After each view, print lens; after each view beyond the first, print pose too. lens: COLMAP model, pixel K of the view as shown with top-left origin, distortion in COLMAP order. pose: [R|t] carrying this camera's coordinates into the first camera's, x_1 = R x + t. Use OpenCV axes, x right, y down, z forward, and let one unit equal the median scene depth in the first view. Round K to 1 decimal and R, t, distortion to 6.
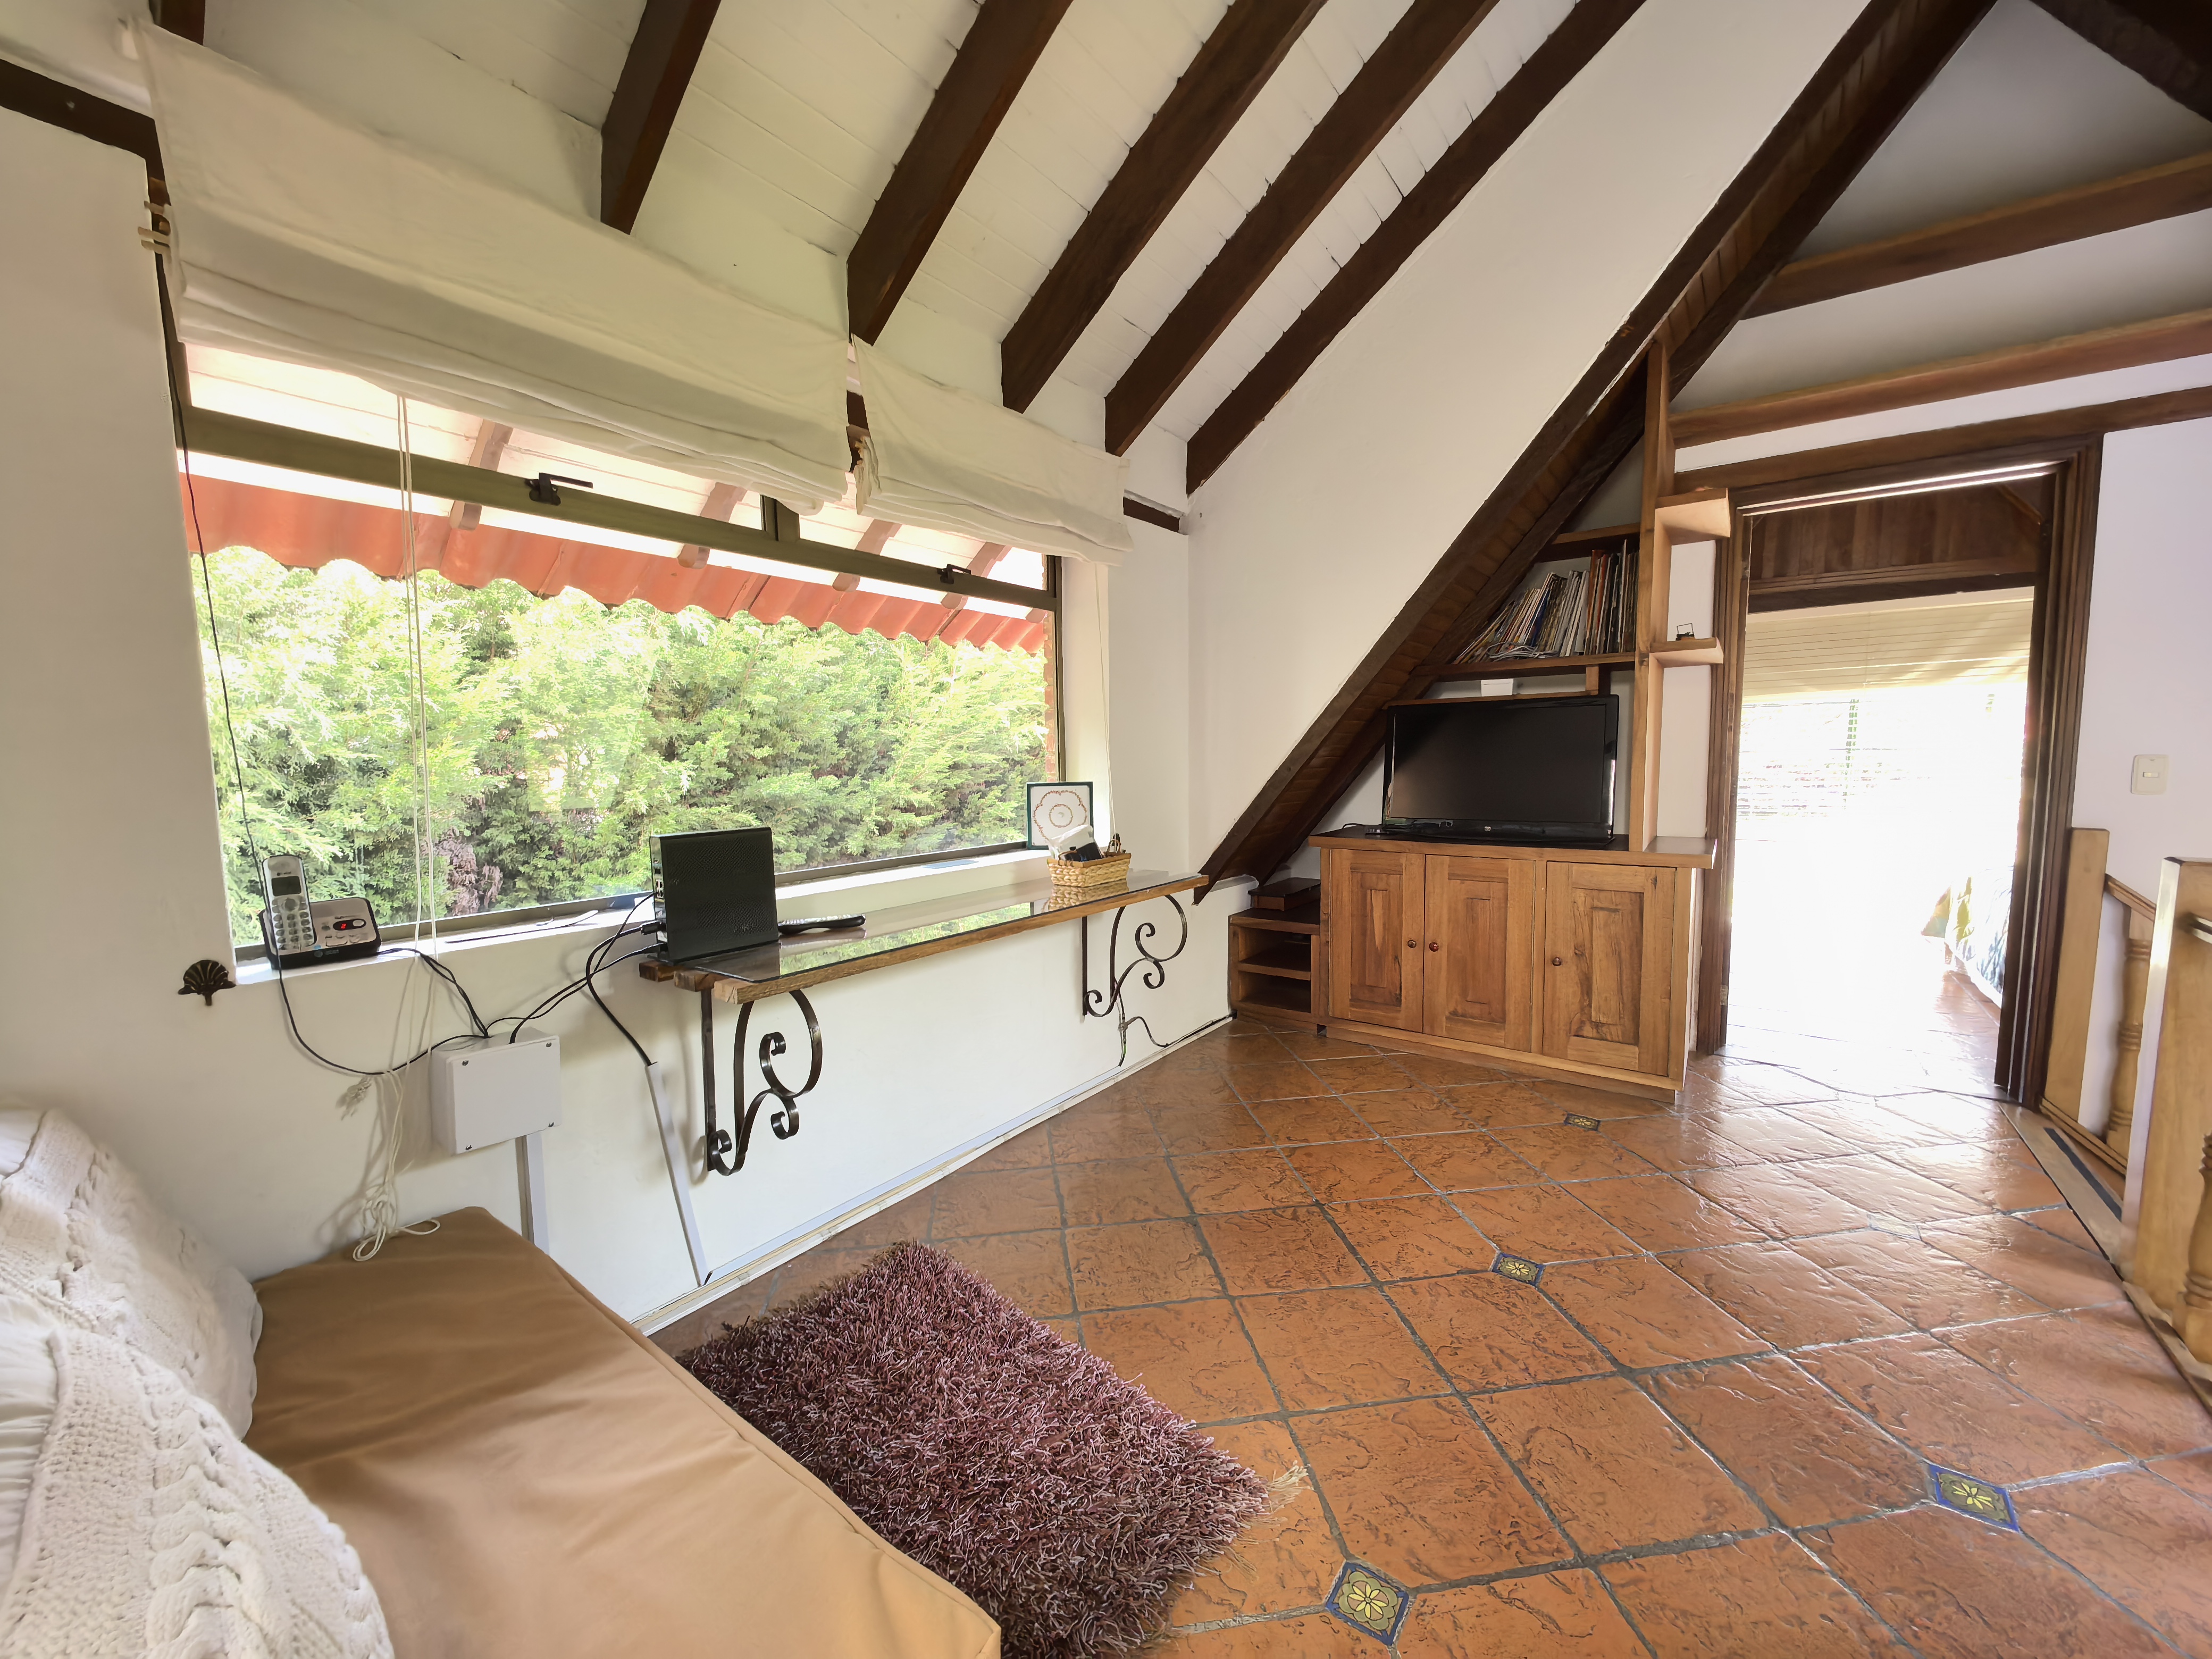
lens RADIAL K [[850.3, 0, 1108.8], [0, 850.3, 837.7], [0, 0, 1]] dist [0.001060, 0.000187]
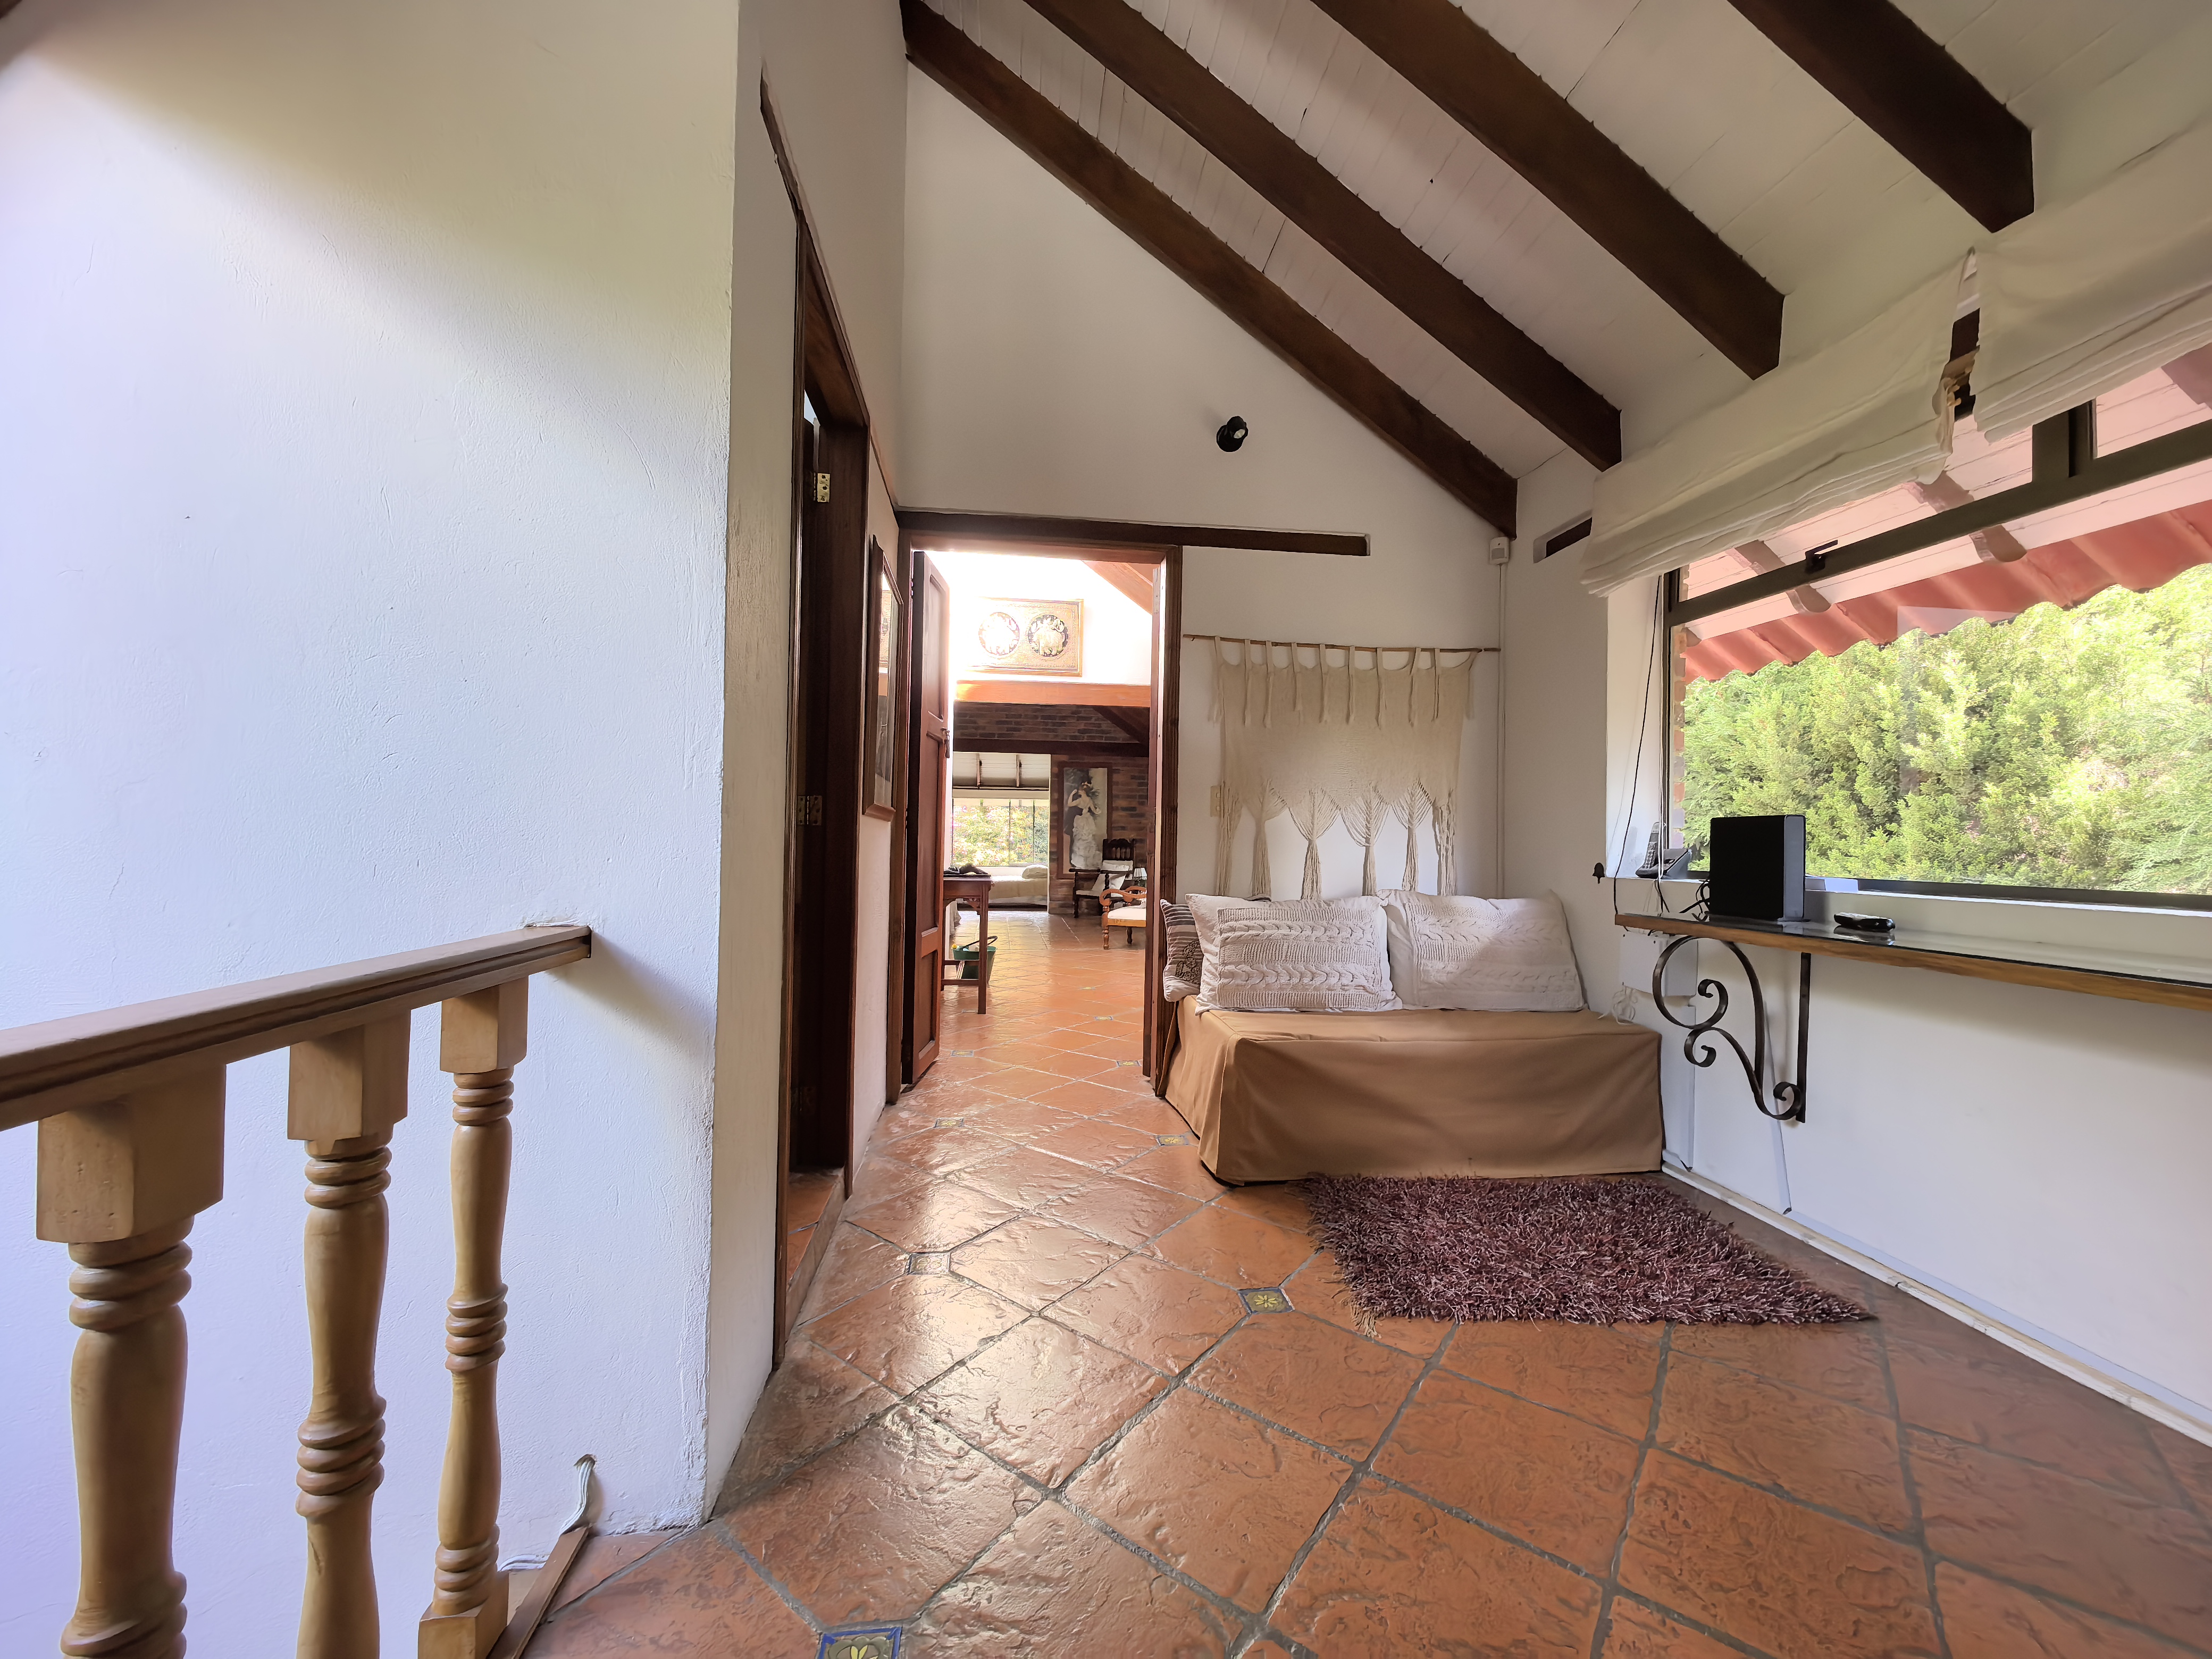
lens RADIAL K [[850.3, 0, 1101.1], [0, 850.3, 826.7], [0, 0, 1]] dist [0.001060, 0.000187]
pose [[-0.717600, -0.000450, -0.696455, 1.091971], [-0.067658, 0.995315, 0.069069, -0.013494], [0.693161, 0.096685, -0.714269, 1.255620]]
